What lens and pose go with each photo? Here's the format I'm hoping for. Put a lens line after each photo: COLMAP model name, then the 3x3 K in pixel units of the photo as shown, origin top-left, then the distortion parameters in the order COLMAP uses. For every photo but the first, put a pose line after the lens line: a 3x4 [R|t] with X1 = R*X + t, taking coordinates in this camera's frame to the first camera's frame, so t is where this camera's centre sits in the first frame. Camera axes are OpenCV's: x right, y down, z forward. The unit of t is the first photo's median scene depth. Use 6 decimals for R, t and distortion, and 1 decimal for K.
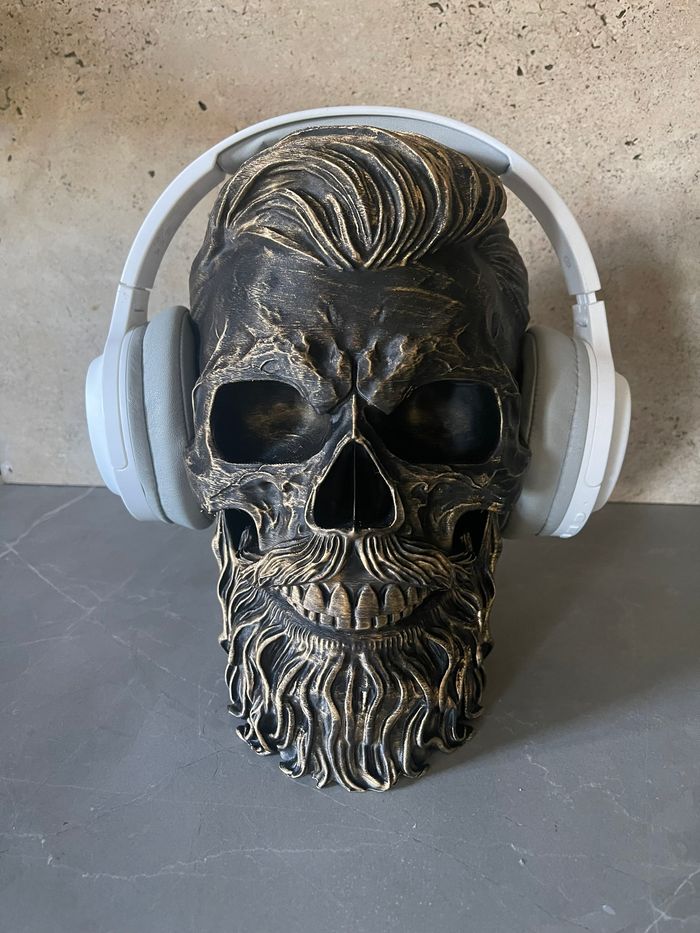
lens RADIAL K [[750.8, 0, 341.7], [0, 750.8, 478.2], [0, 0, 1]] dist [0.082346, -0.153565]
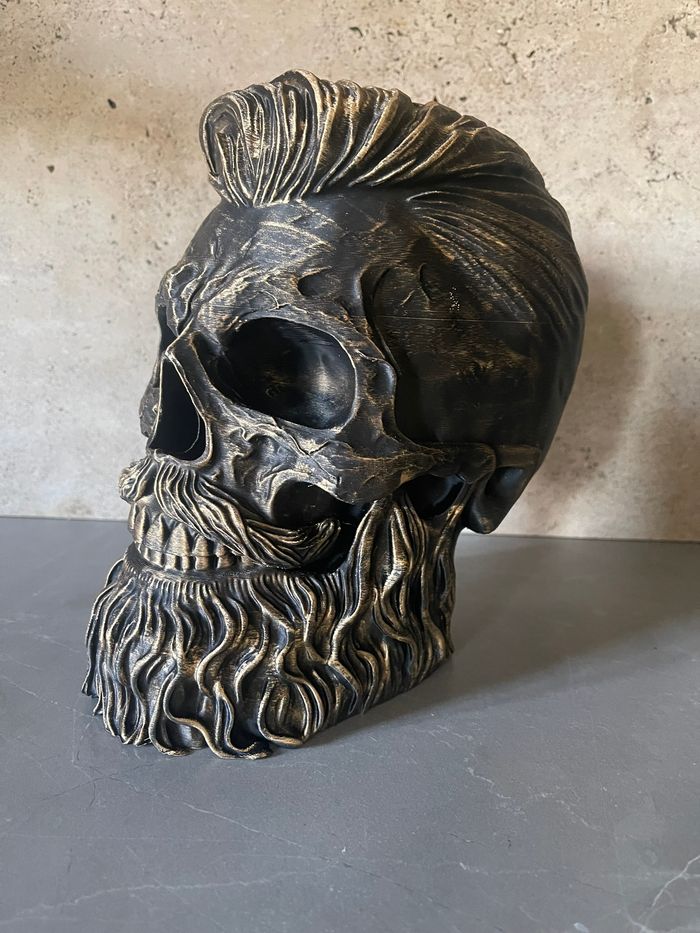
lens RADIAL K [[750.8, 0, 361.9], [0, 750.8, 473.5], [0, 0, 1]] dist [0.082346, -0.153565]
pose [[0.985827, 0.026687, 0.165630, -0.019931], [-0.001729, 0.988831, -0.149033, 0.114276], [-0.167758, 0.146635, 0.974862, 0.088850]]
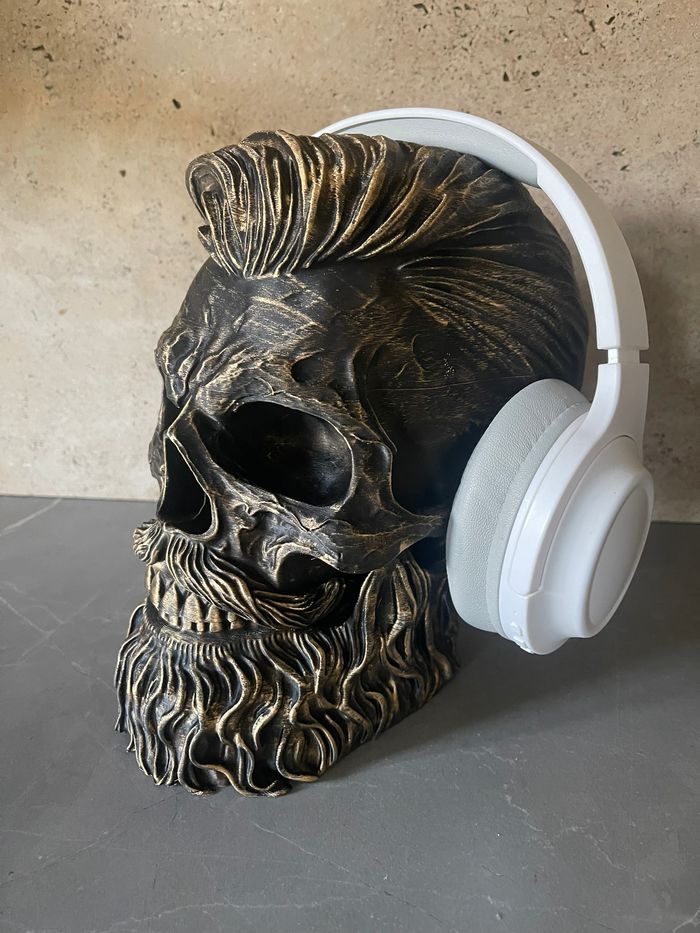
lens RADIAL K [[750.8, 0, 355.4], [0, 750.8, 473.0], [0, 0, 1]] dist [0.082346, -0.153565]
pose [[0.999341, 0.009766, 0.034973, 0.013176], [-0.009526, 0.999930, -0.007046, -0.021124], [-0.035039, 0.006708, 0.999363, 0.039677]]
